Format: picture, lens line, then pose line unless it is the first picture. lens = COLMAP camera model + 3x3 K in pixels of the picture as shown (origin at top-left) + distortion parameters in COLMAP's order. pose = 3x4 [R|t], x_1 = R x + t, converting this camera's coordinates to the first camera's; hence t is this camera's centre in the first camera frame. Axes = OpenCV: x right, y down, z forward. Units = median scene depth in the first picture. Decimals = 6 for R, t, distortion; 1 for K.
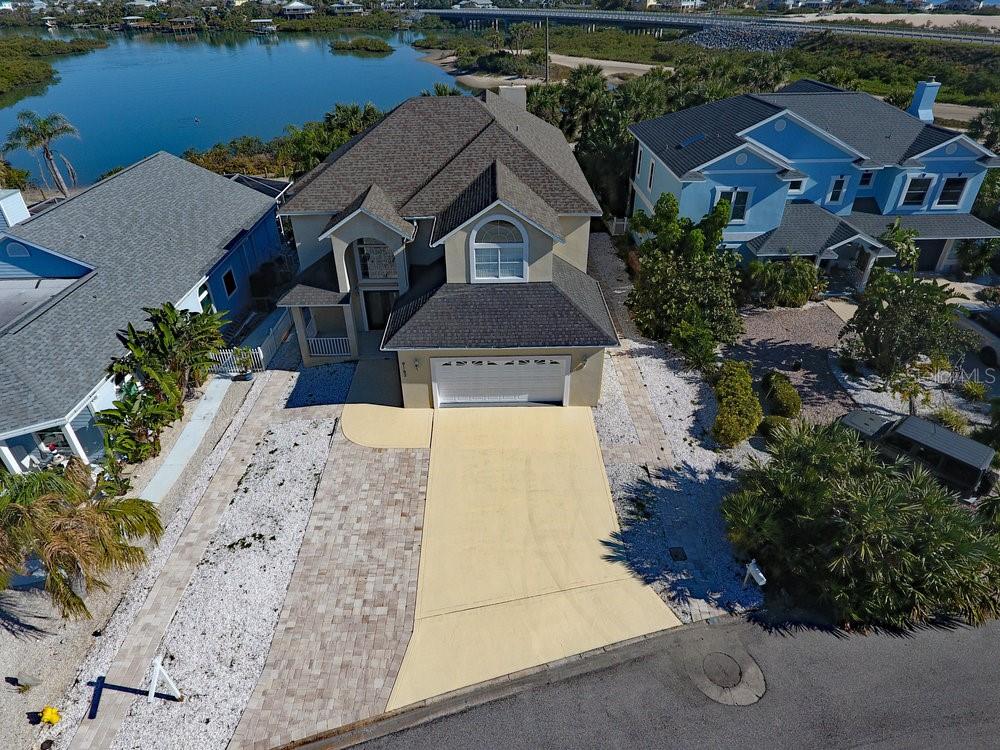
lens RADIAL K [[587.6, 0, 495.1], [0, 587.6, 356.7], [0, 0, 1]] dist [-0.007130, -0.001564]
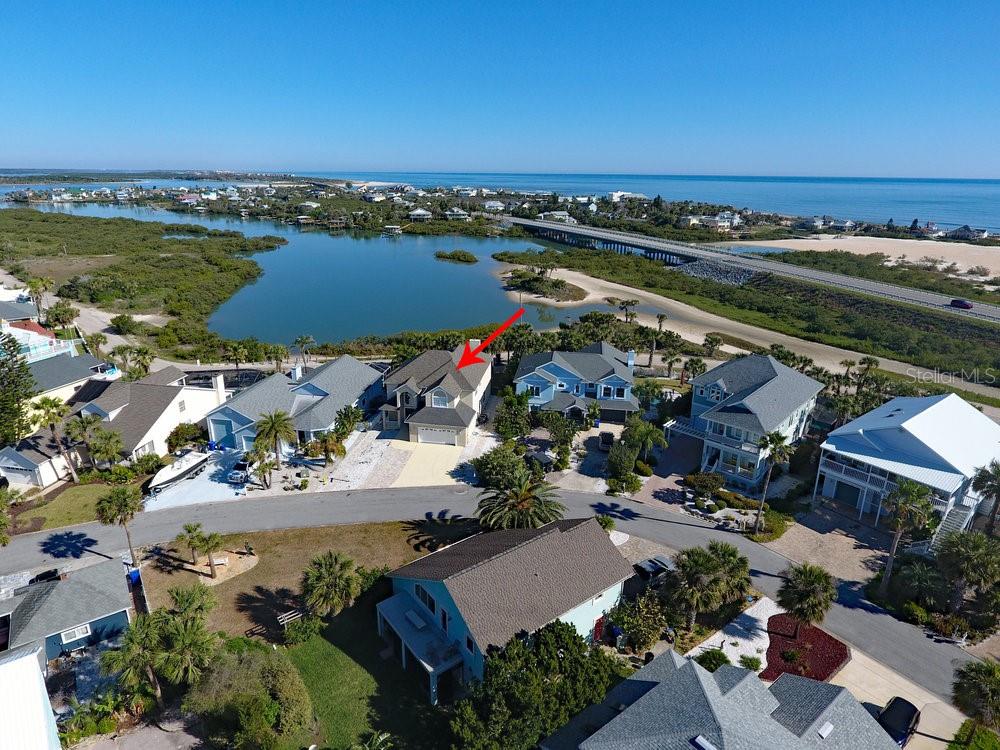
lens RADIAL K [[588.1, 0, 497.2], [0, 588.1, 352.6], [0, 0, 1]] dist [-0.004761, -0.000995]
pose [[0.985812, 0.074575, -0.150375, 0.822317], [-0.111536, 0.960530, -0.254838, 0.403863], [0.125435, 0.267995, 0.955220, -2.338416]]
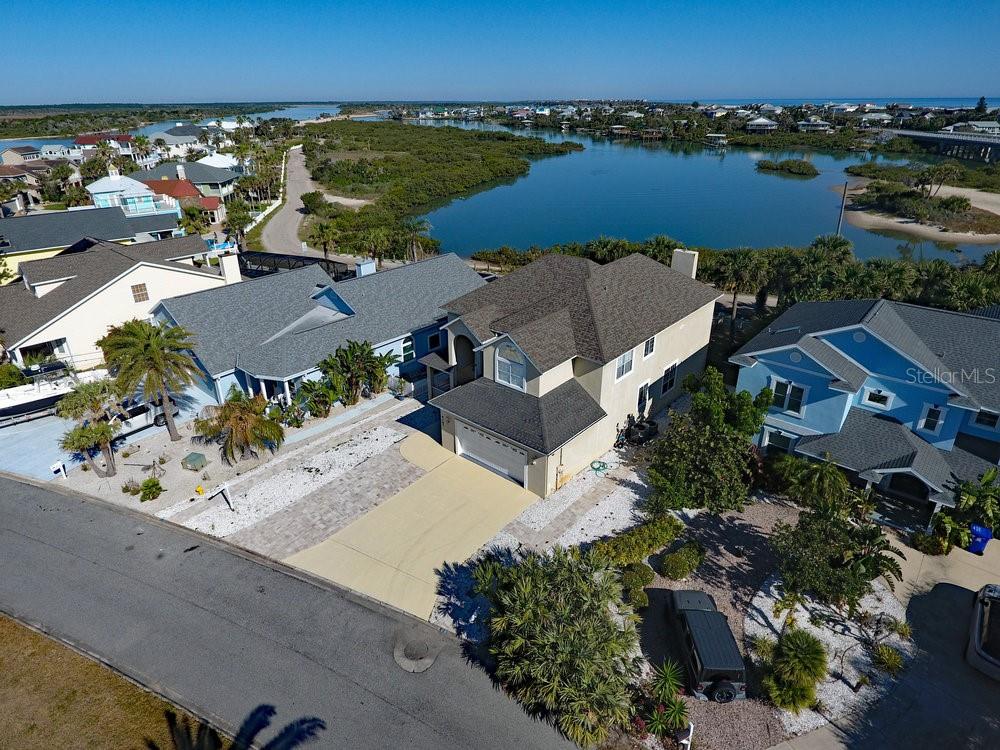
lens RADIAL K [[592.8, 0, 491.0], [0, 592.8, 351.2], [0, 0, 1]] dist [-0.005433, -0.001783]
pose [[0.744320, 0.268512, -0.611464, 0.810598], [-0.359390, 0.932771, -0.027869, -0.145172], [0.562873, 0.240497, 0.790781, -0.199407]]
